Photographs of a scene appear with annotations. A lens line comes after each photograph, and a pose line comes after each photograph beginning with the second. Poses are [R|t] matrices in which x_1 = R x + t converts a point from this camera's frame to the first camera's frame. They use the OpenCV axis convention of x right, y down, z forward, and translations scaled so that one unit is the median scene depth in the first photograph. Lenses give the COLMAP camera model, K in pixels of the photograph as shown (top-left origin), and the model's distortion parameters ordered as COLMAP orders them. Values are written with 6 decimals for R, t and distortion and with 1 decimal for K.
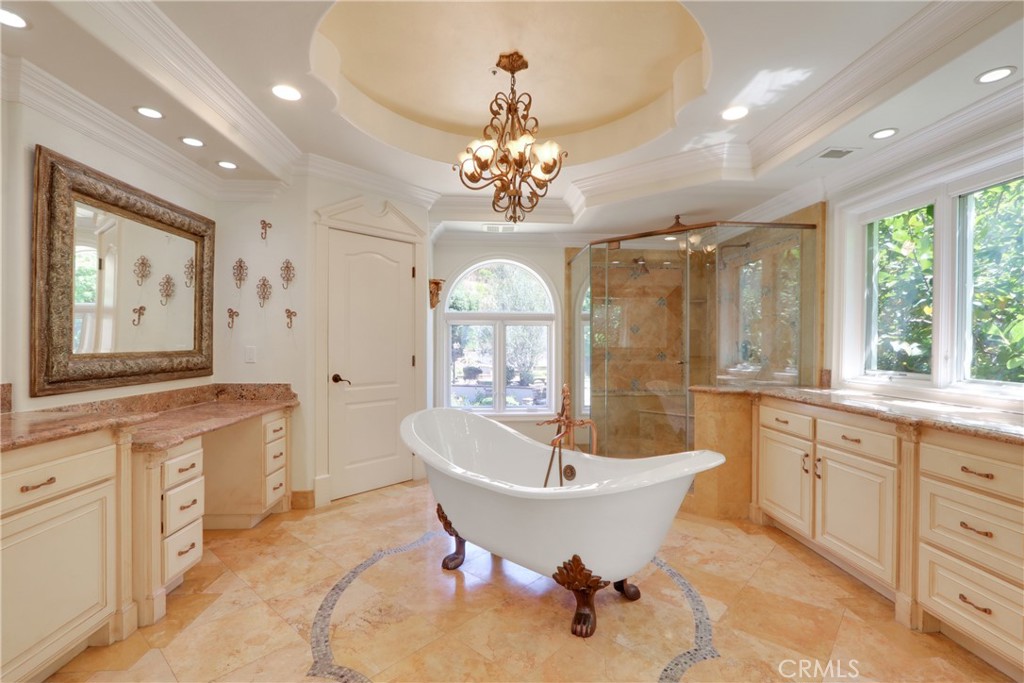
lens RADIAL K [[474.5, 0, 520.9], [0, 474.5, 341.0], [0, 0, 1]] dist [-0.004430, 0.000434]
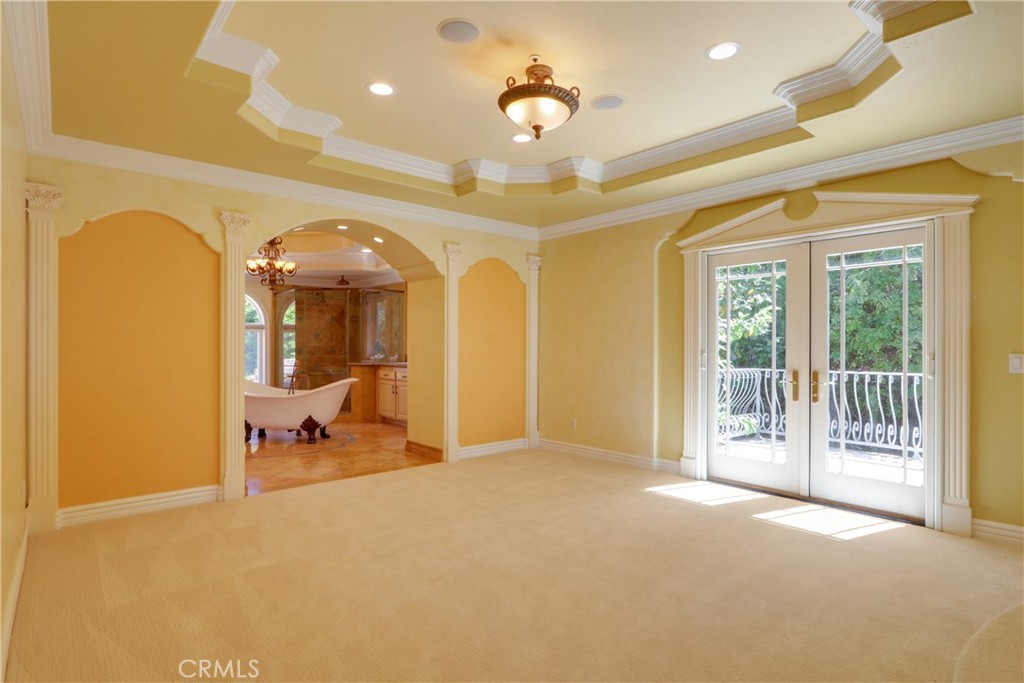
lens RADIAL K [[540.6, 0, 514.8], [0, 540.6, 343.5], [0, 0, 1]] dist [-0.007328, -0.000381]
pose [[0.805999, -0.003211, 0.591909, -0.486906], [0.002337, 0.999995, 0.002243, 0.002948], [-0.591913, -0.000424, 0.806002, -1.418080]]
